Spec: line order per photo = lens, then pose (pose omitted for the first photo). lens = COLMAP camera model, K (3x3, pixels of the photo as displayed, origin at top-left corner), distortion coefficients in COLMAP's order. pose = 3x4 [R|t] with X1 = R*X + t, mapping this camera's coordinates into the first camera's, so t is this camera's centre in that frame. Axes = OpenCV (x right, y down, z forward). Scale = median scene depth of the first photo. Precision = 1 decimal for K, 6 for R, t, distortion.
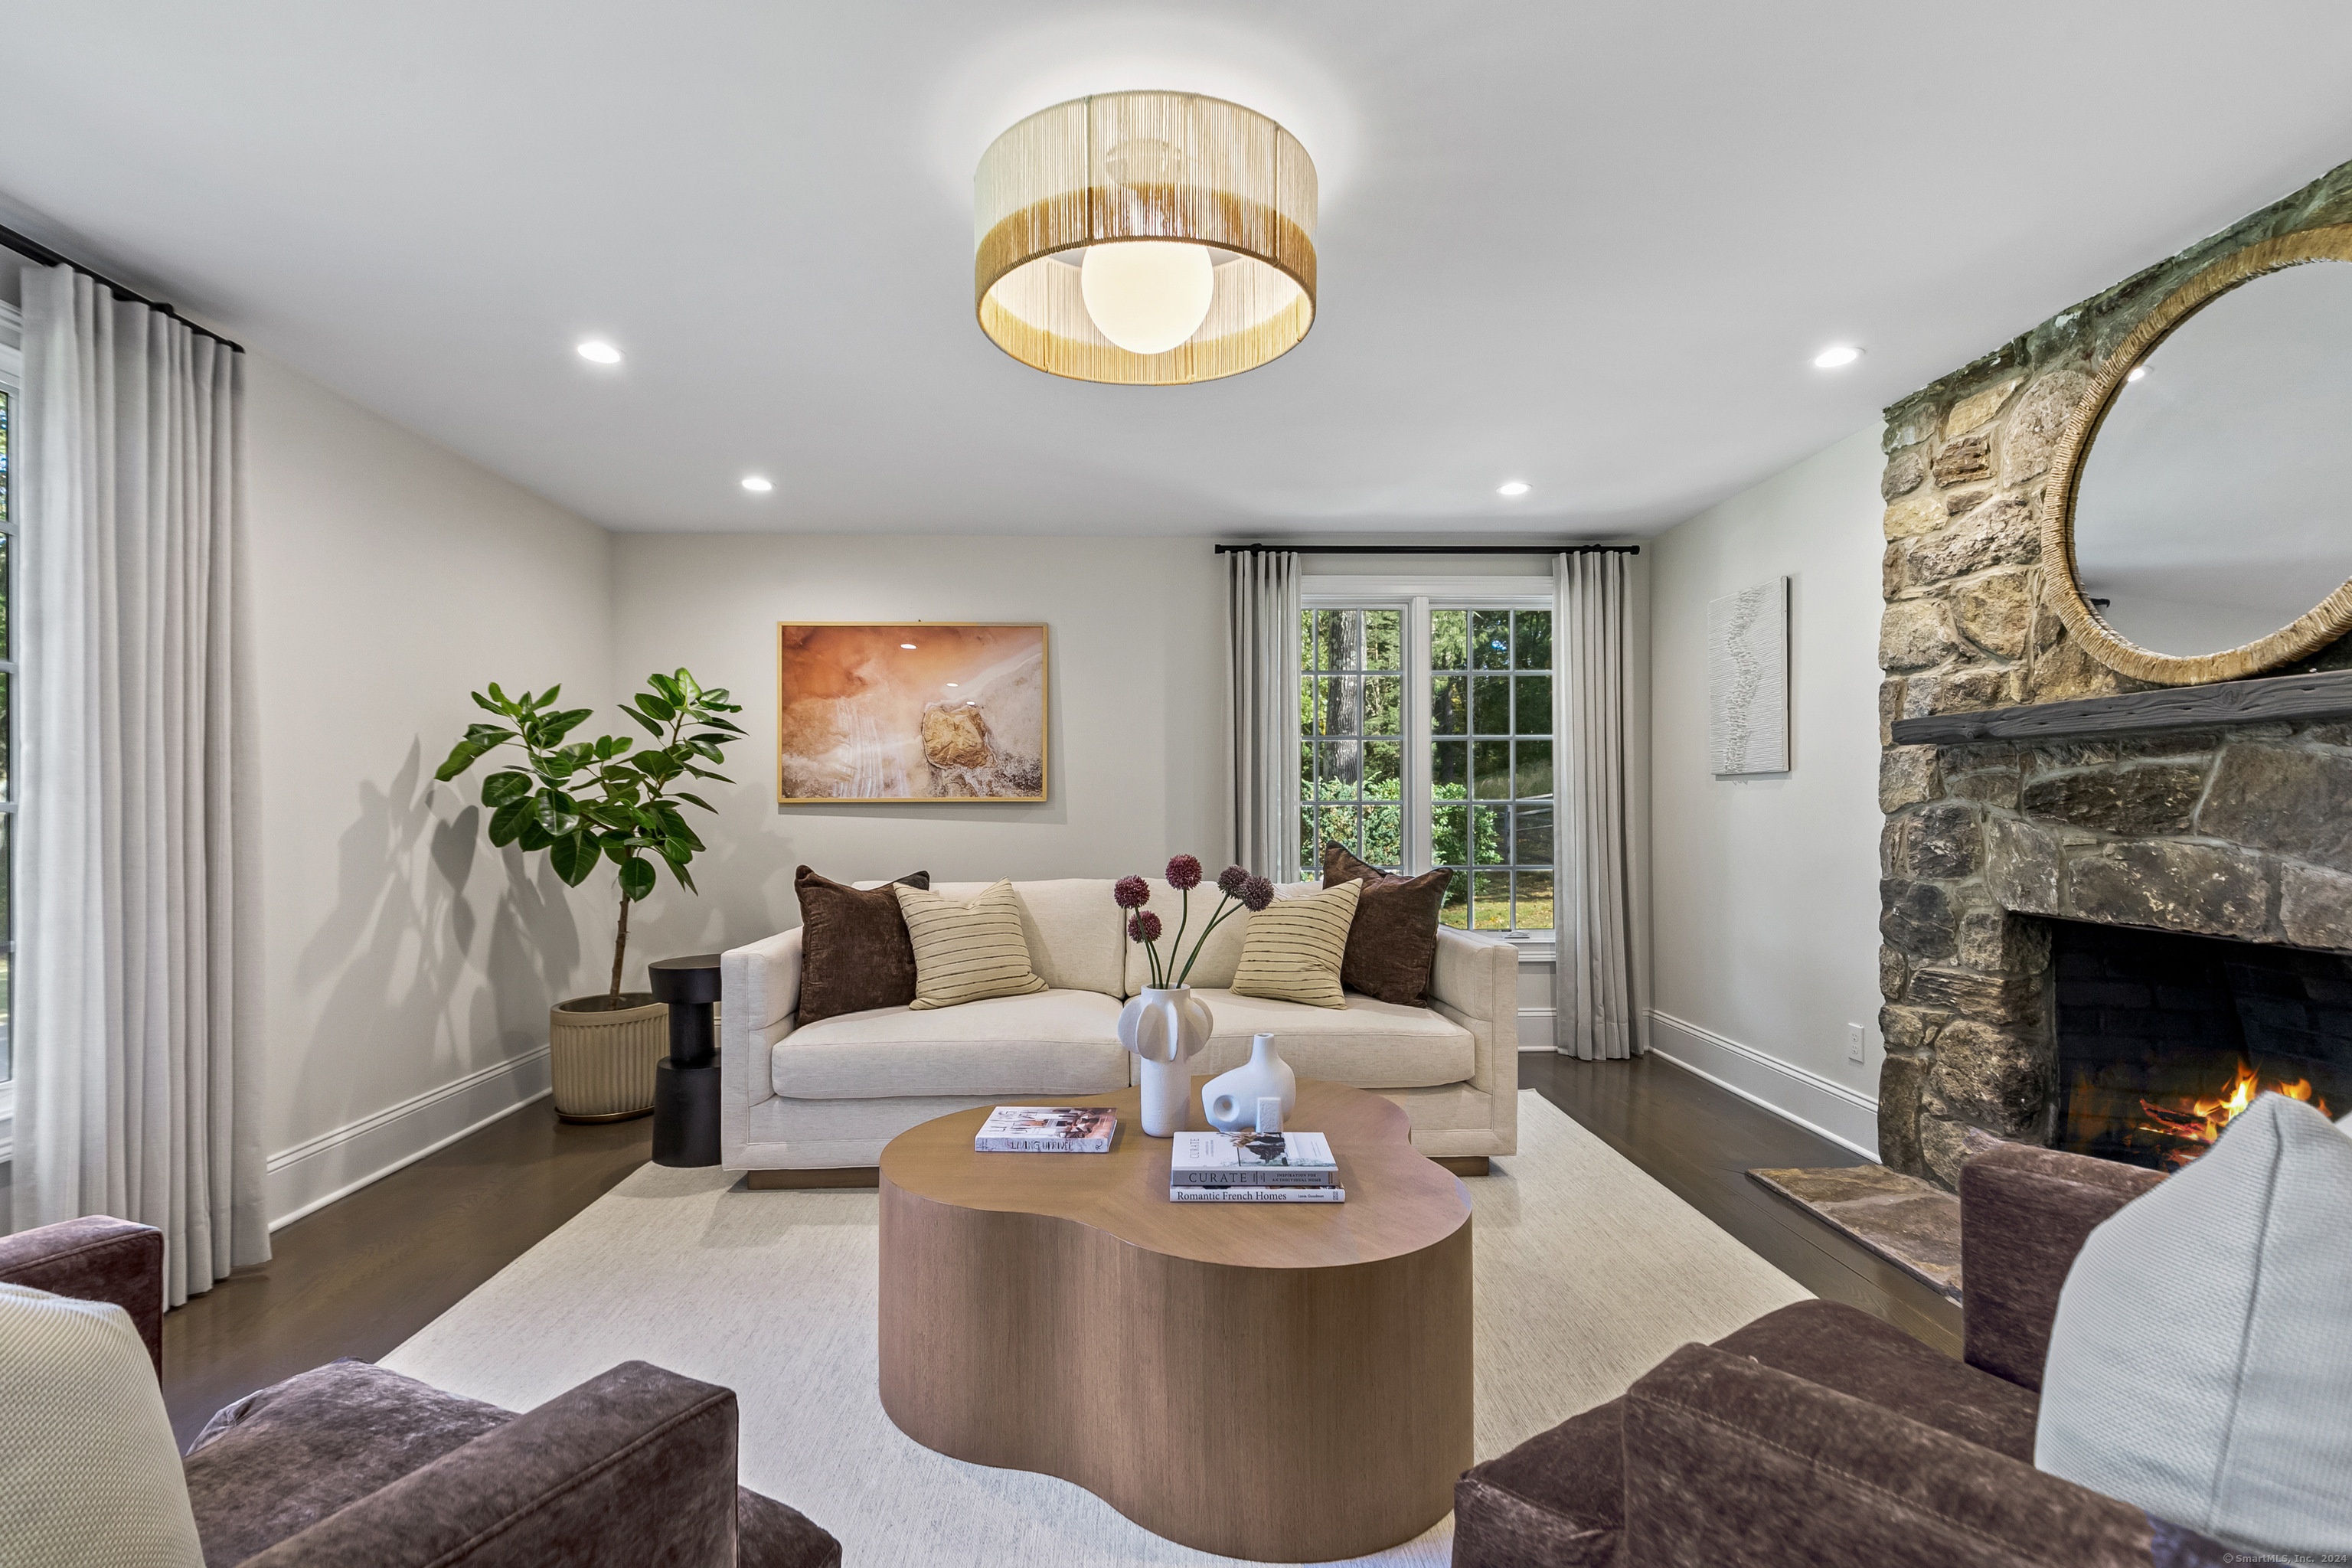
lens RADIAL K [[1062.8, 0, 1169.2], [0, 1062.8, 786.5], [0, 0, 1]] dist [0.004479, -0.000324]
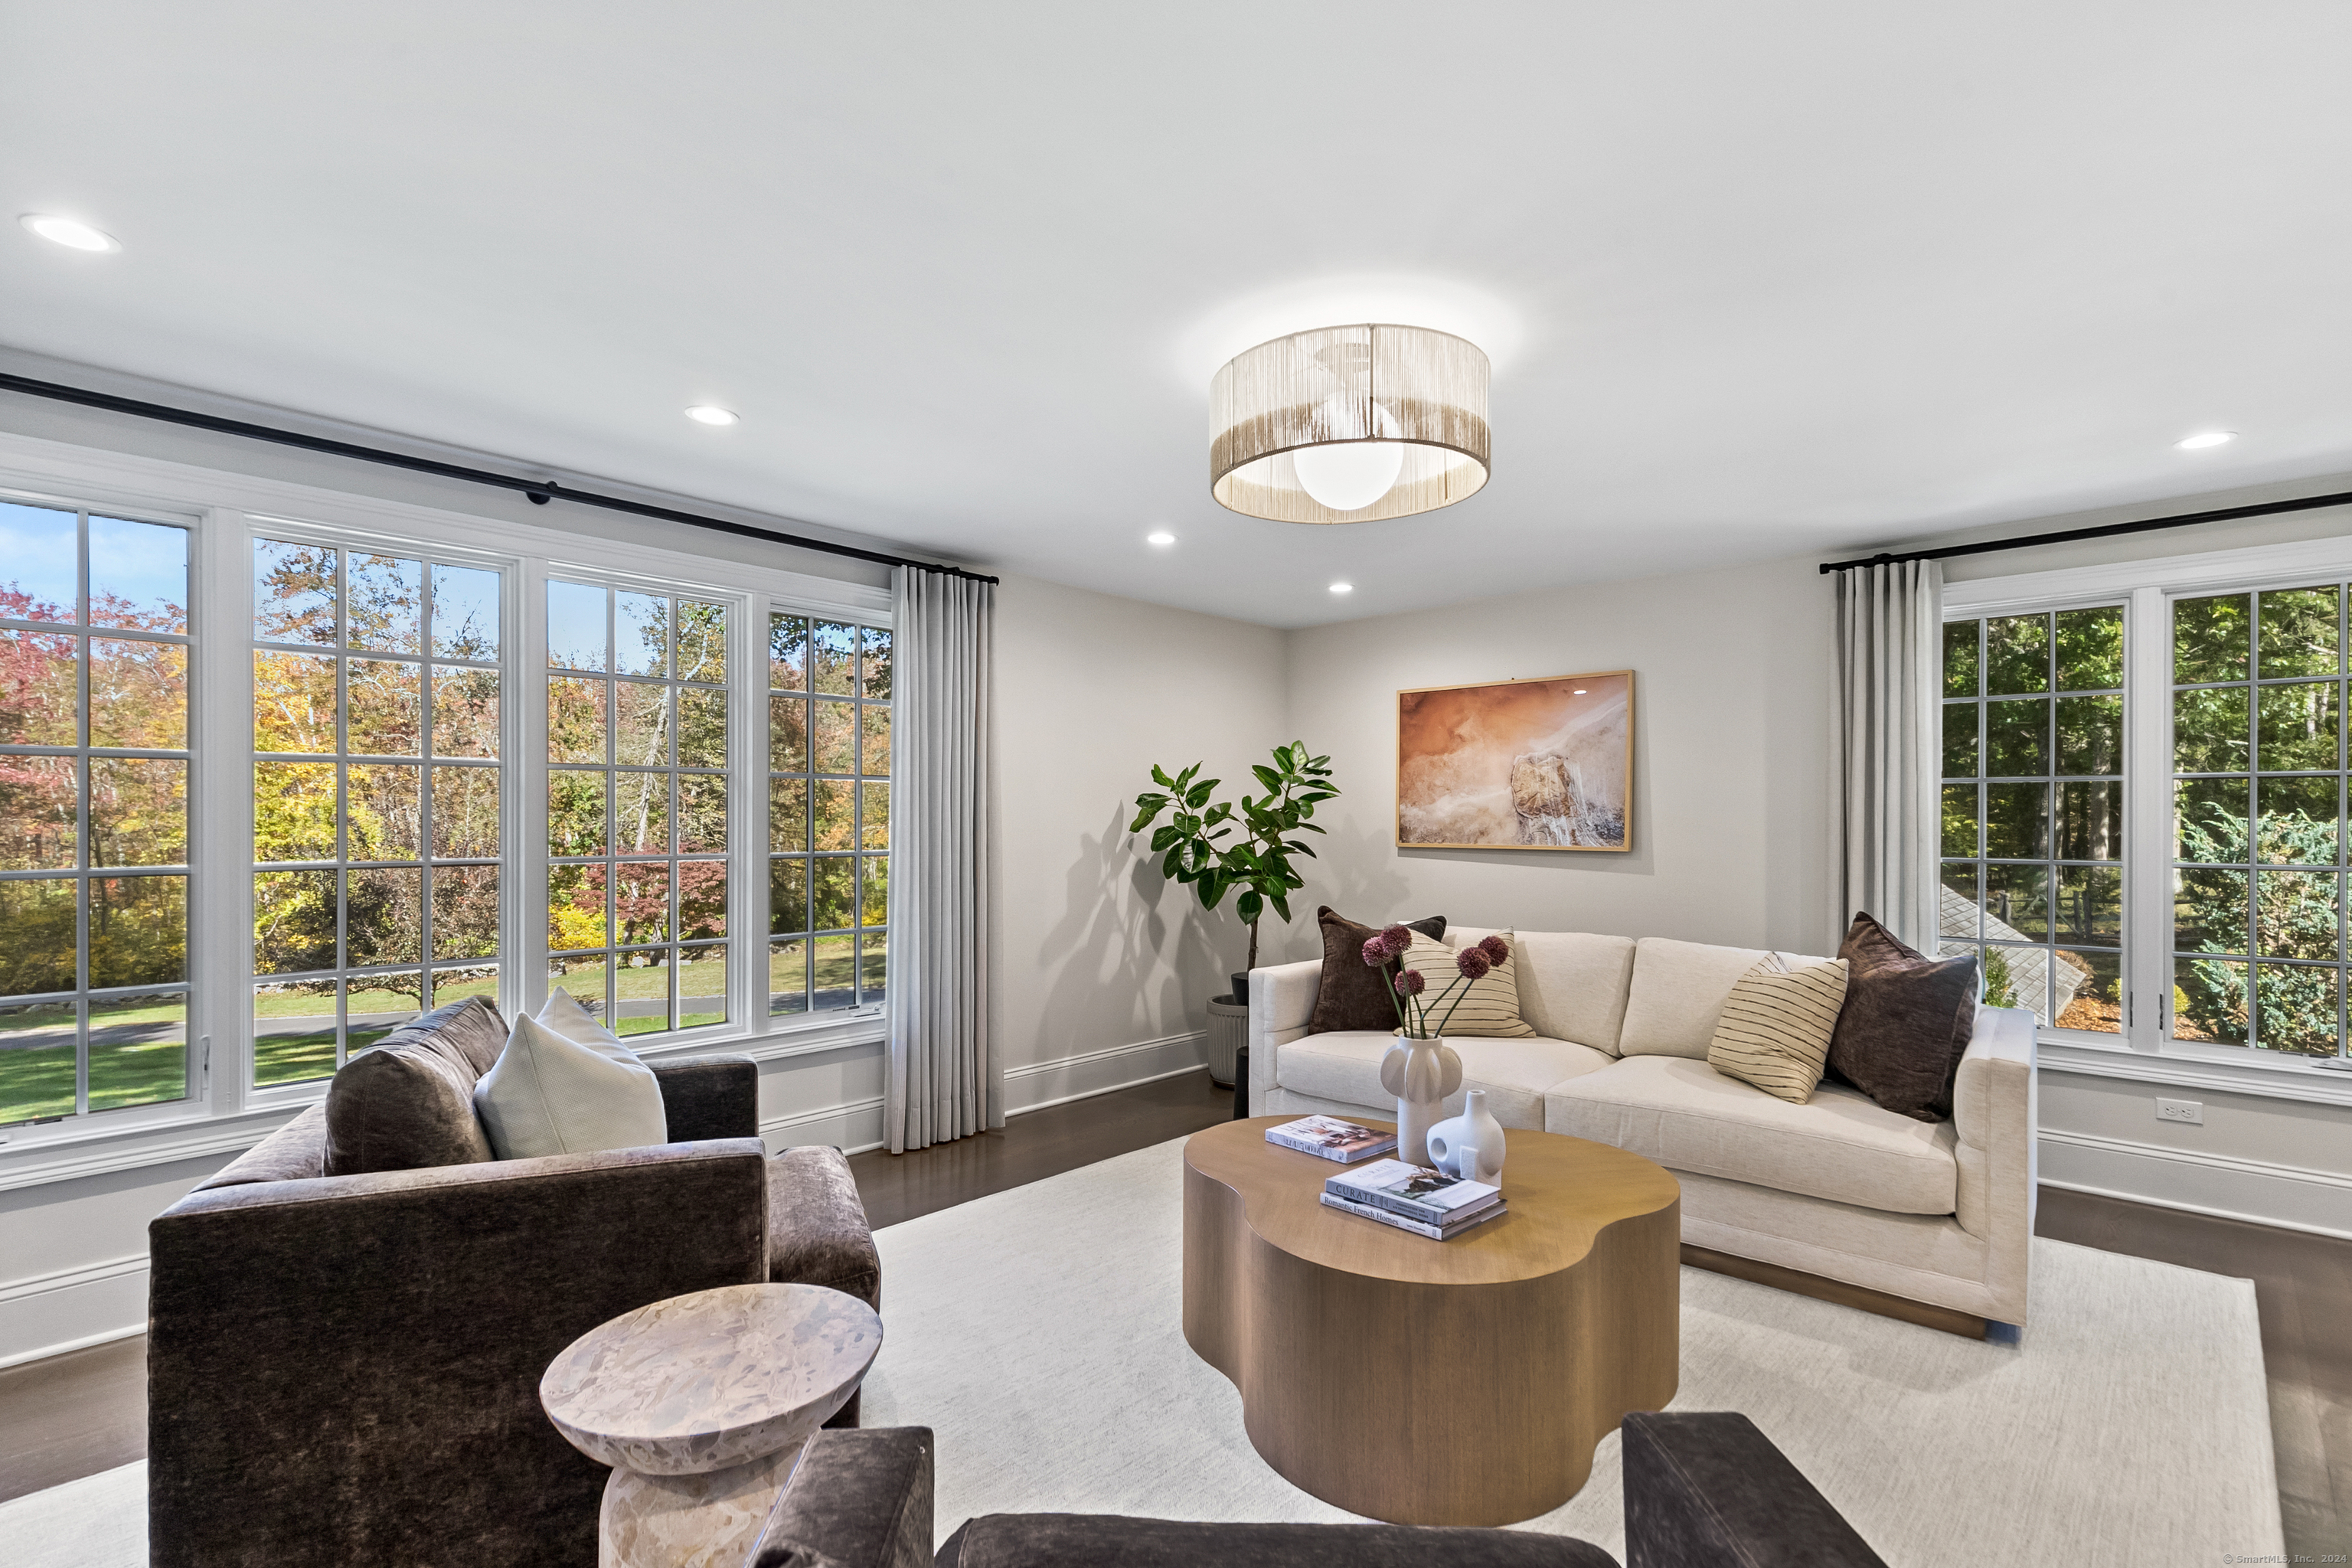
lens RADIAL K [[1062.8, 0, 1171.7], [0, 1062.8, 805.1], [0, 0, 1]] dist [0.004479, -0.000324]
pose [[0.722896, -0.006252, -0.690928, 0.343679], [0.003410, 0.999979, -0.005480, -0.032793], [0.690948, 0.001605, 0.722902, -0.011365]]
